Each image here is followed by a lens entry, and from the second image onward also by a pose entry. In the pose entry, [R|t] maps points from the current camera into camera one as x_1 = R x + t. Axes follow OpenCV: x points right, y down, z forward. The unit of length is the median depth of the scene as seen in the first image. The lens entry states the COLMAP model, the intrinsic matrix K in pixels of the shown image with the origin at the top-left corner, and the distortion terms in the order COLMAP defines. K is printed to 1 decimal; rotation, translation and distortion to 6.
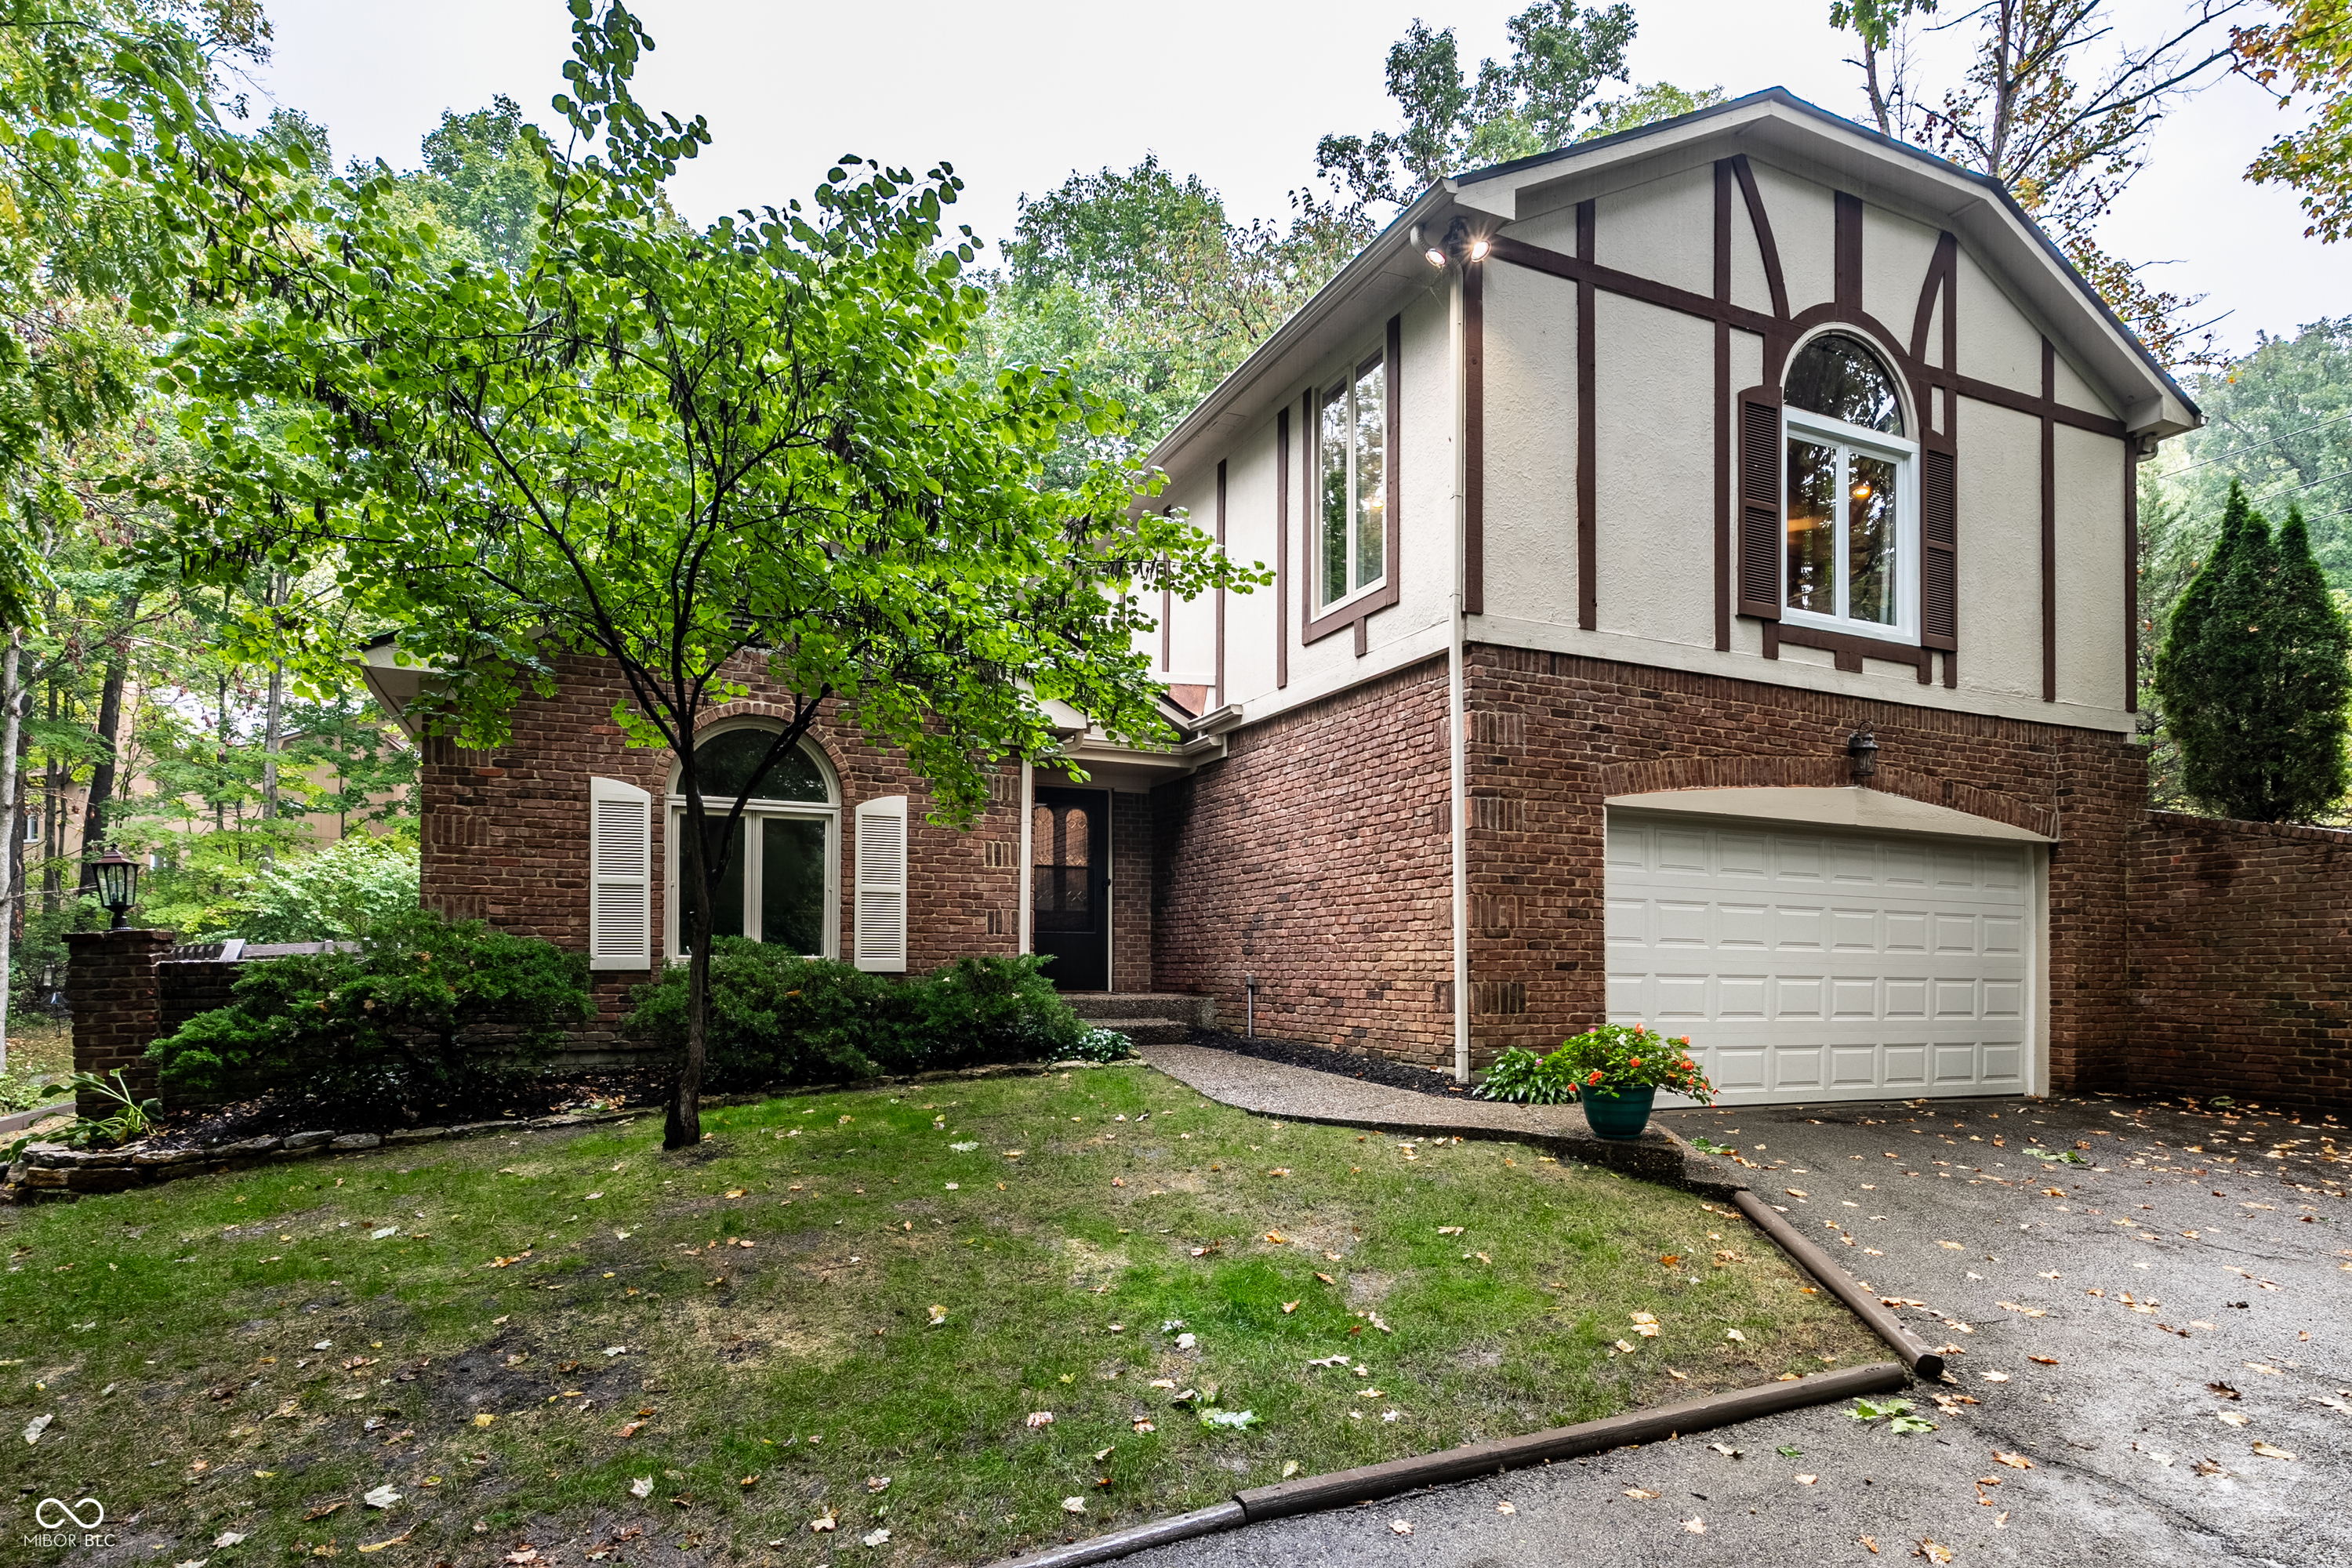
lens RADIAL K [[1154.9, 0, 1175.0], [0, 1154.9, 794.9], [0, 0, 1]] dist [-0.008473, 0.001974]
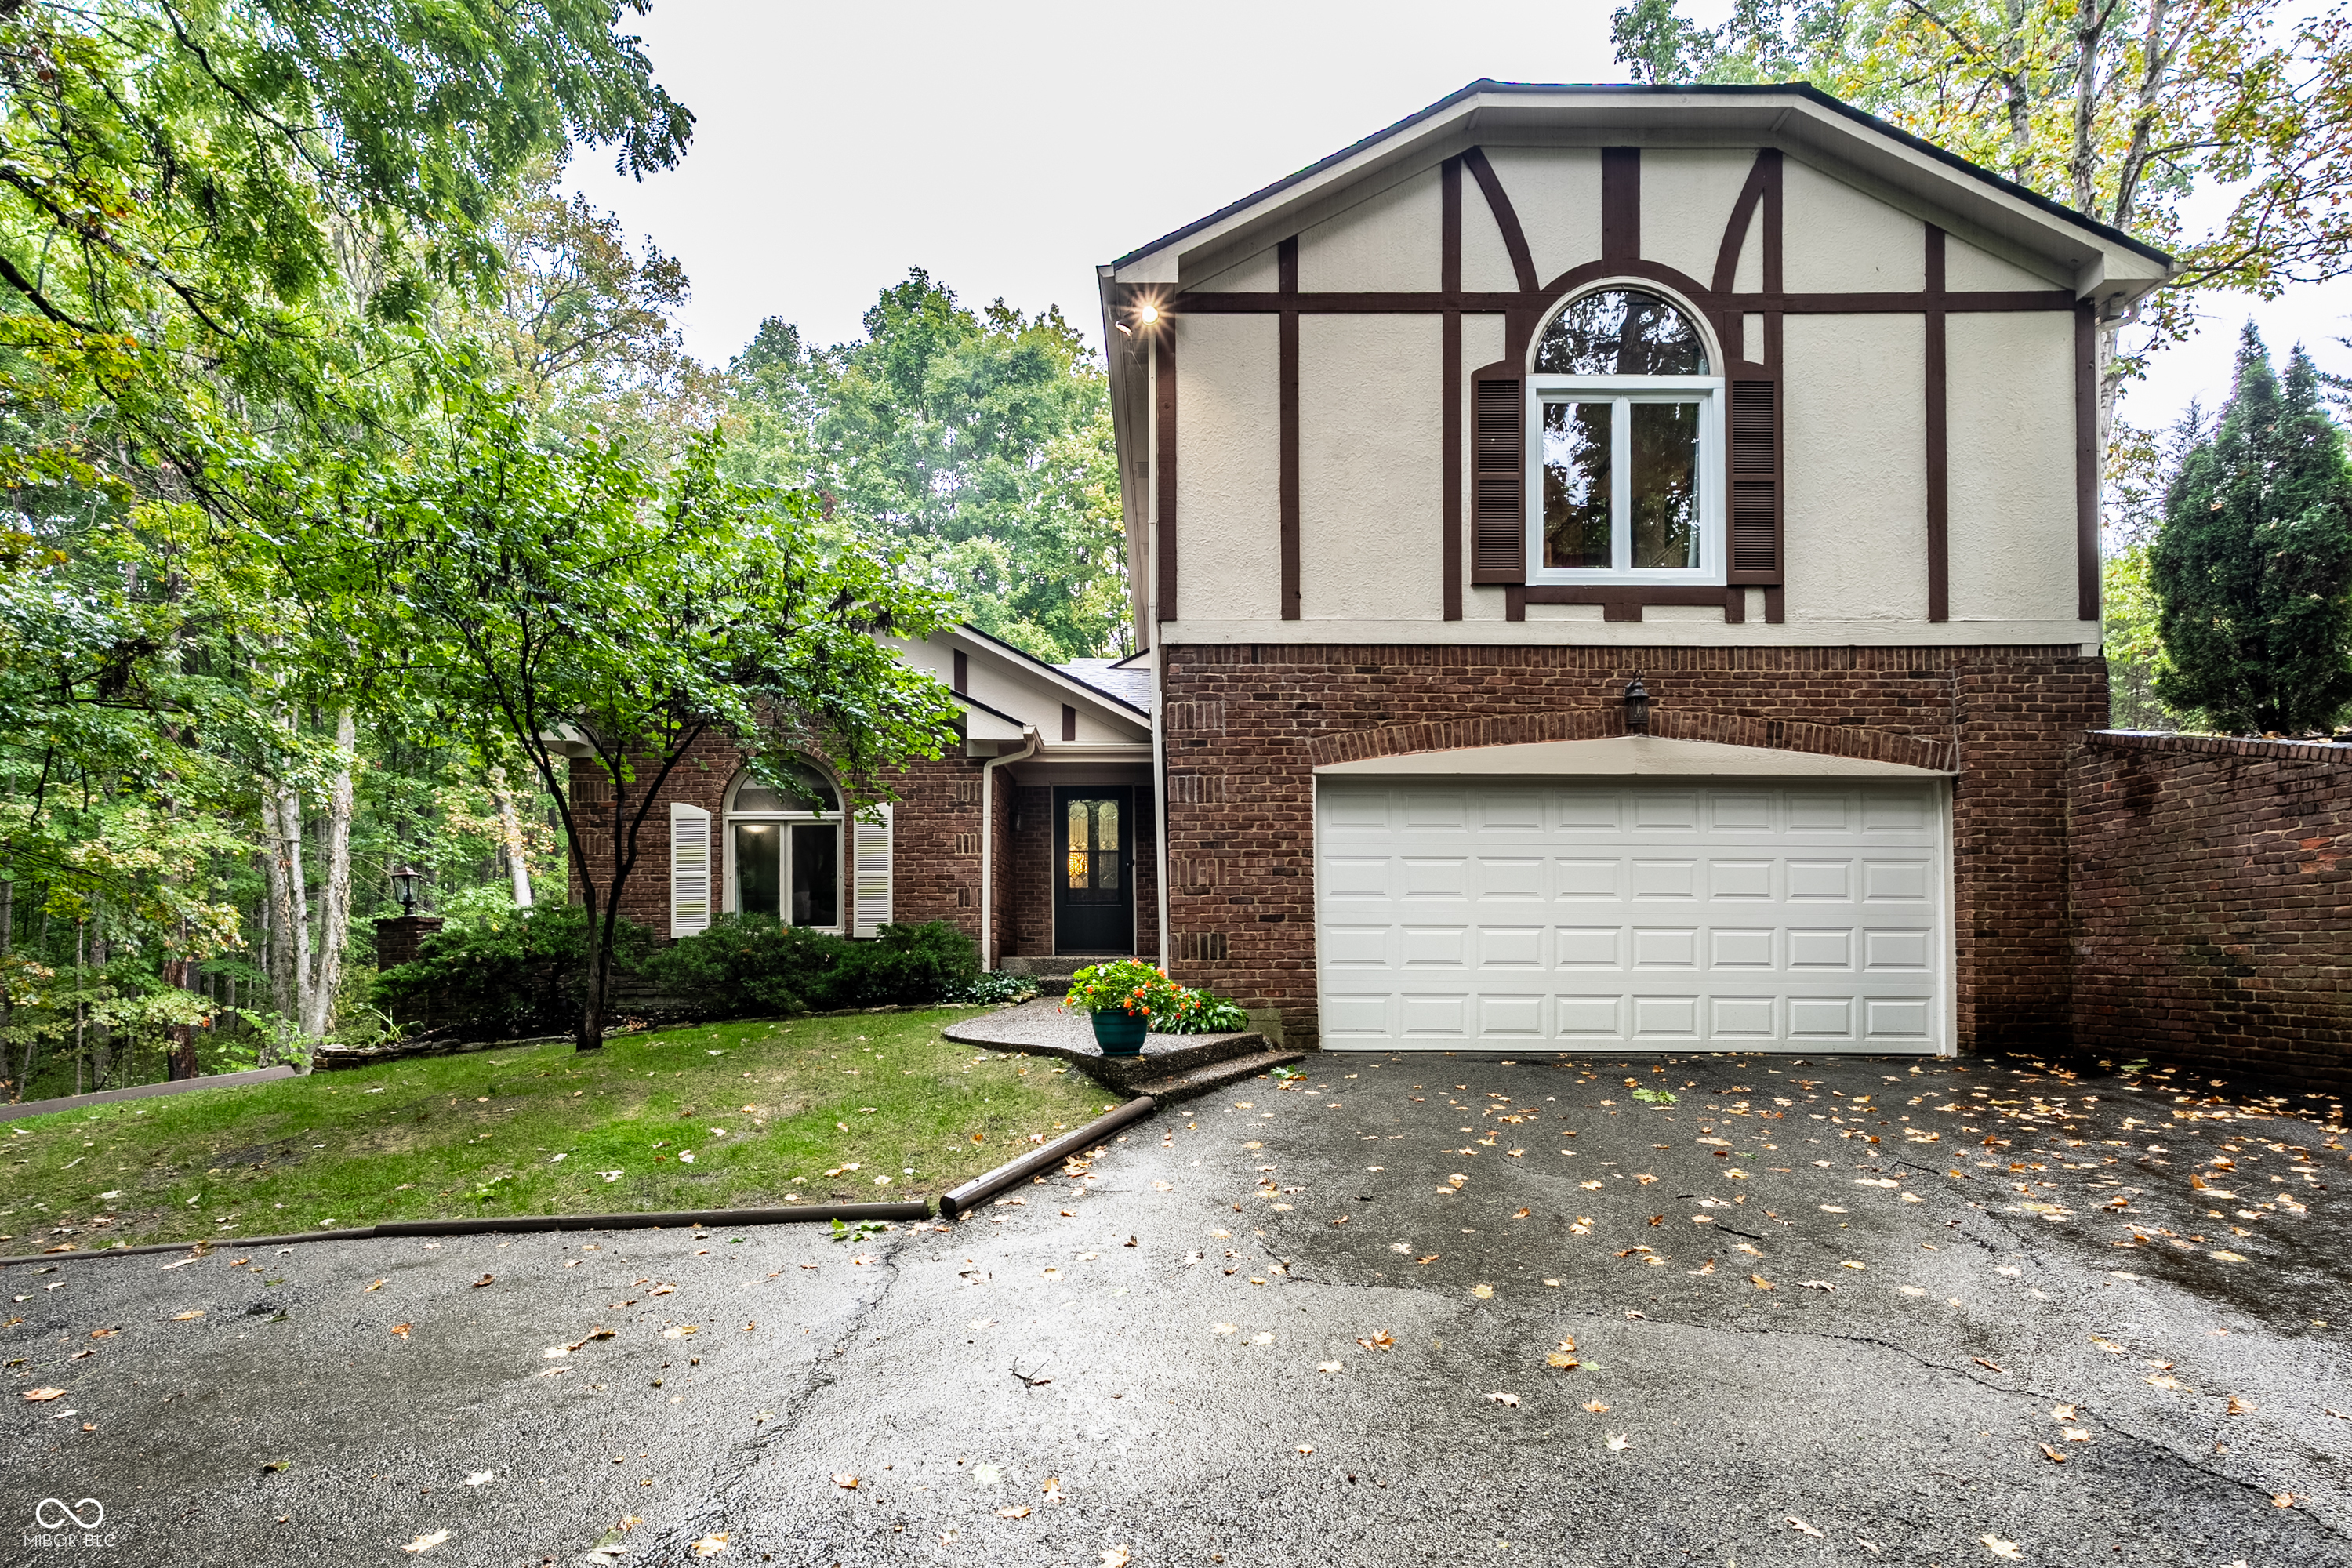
lens RADIAL K [[1070.7, 0, 1176.9], [0, 1070.7, 771.0], [0, 0, 1]] dist [0.007121, -0.000765]
pose [[0.929815, -0.071831, -0.360950, 0.556676], [0.065573, 0.997409, -0.029574, 0.024974], [0.362140, 0.003830, 0.932116, -0.013324]]
